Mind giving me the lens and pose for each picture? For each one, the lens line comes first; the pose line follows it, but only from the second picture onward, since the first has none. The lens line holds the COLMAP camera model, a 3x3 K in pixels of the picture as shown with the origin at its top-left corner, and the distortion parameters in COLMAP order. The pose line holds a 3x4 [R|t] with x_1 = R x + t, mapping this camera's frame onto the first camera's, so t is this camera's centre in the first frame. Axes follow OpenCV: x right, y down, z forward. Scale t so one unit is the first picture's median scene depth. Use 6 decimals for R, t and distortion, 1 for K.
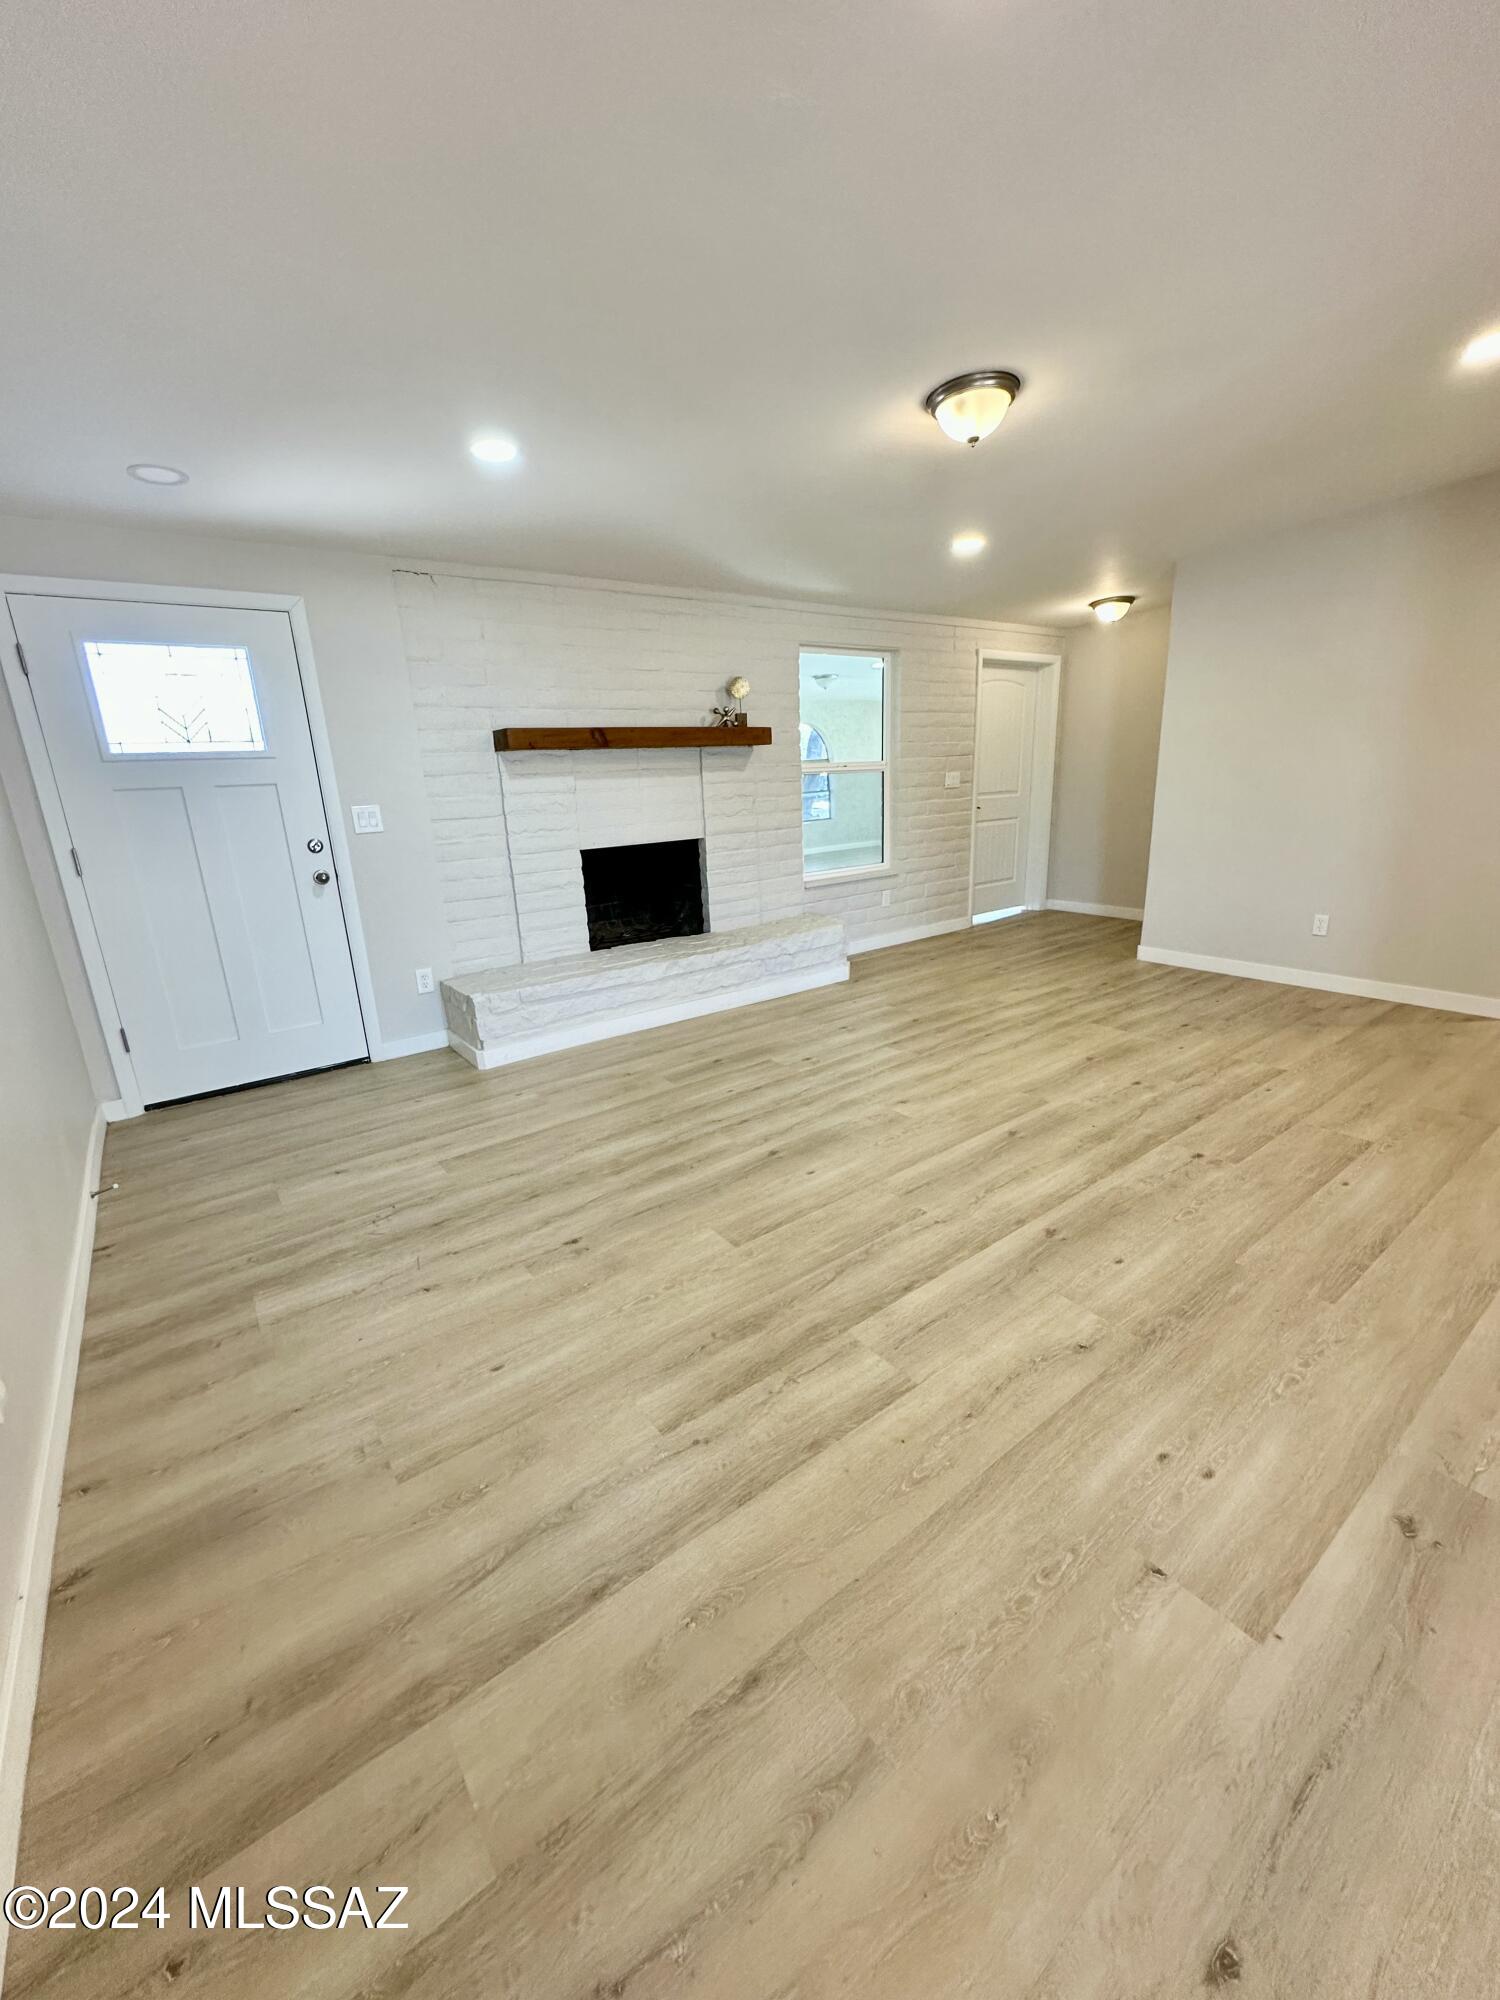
lens RADIAL K [[798.3, 0, 750.0], [0, 798.3, 1000.0], [0, 0, 1]] dist [-0.002726, -0.000357]
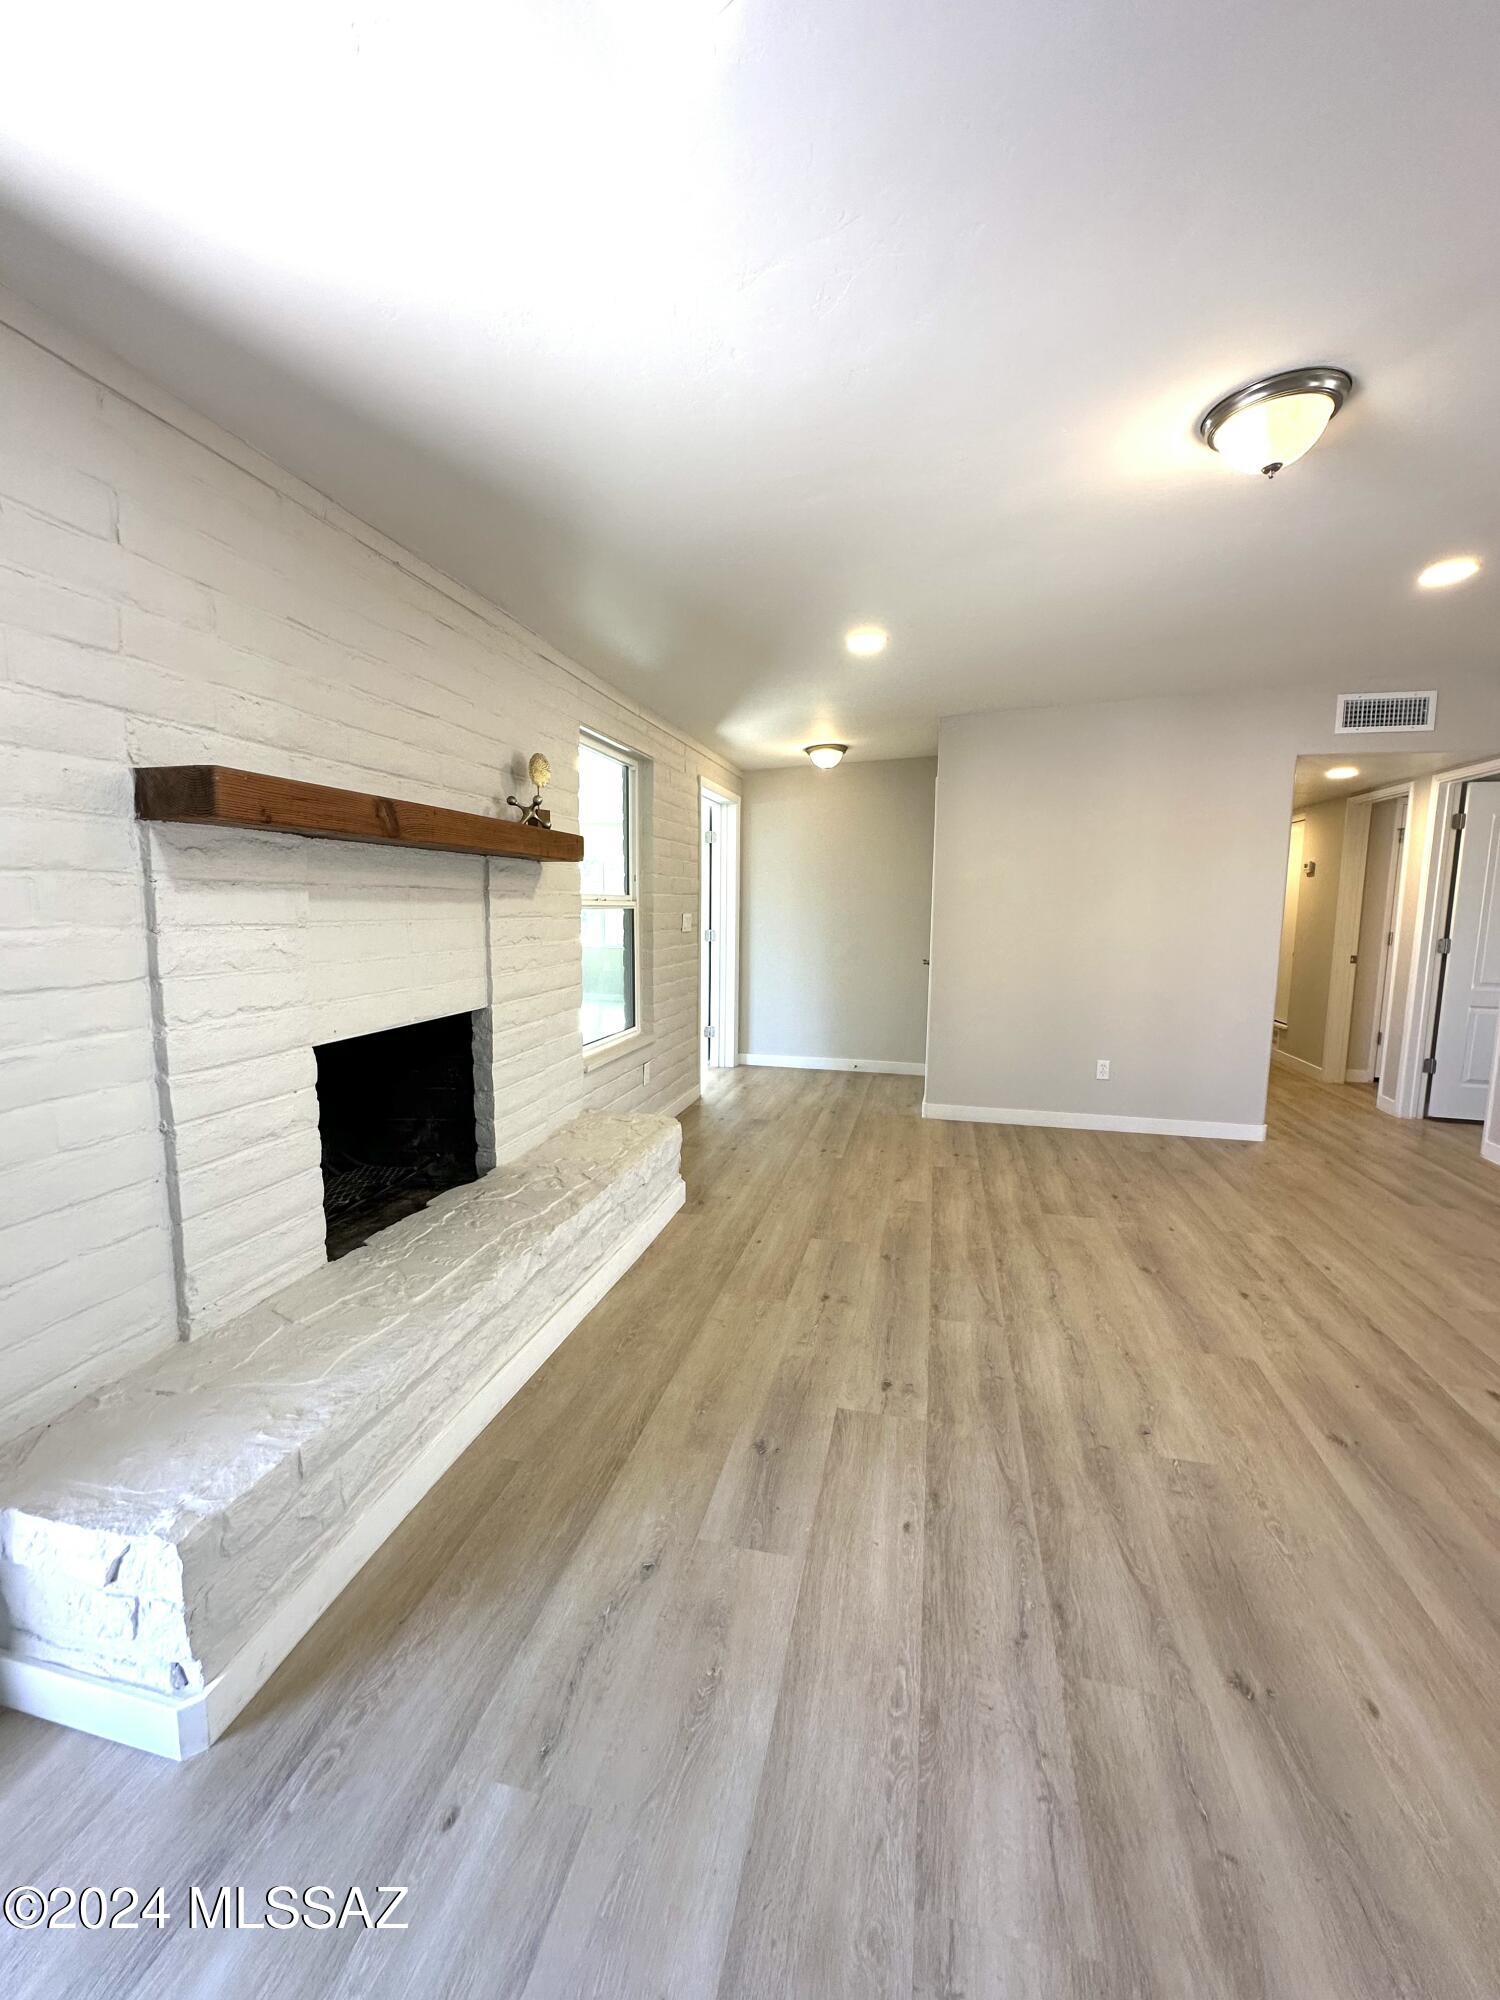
lens RADIAL K [[798.3, 0, 750.0], [0, 798.3, 1000.0], [0, 0, 1]] dist [-0.002726, -0.000357]
pose [[0.766178, -0.030101, 0.641923, -0.327937], [0.138709, 0.983102, -0.119458, -0.130145], [-0.627480, 0.180567, 0.757406, 0.507932]]
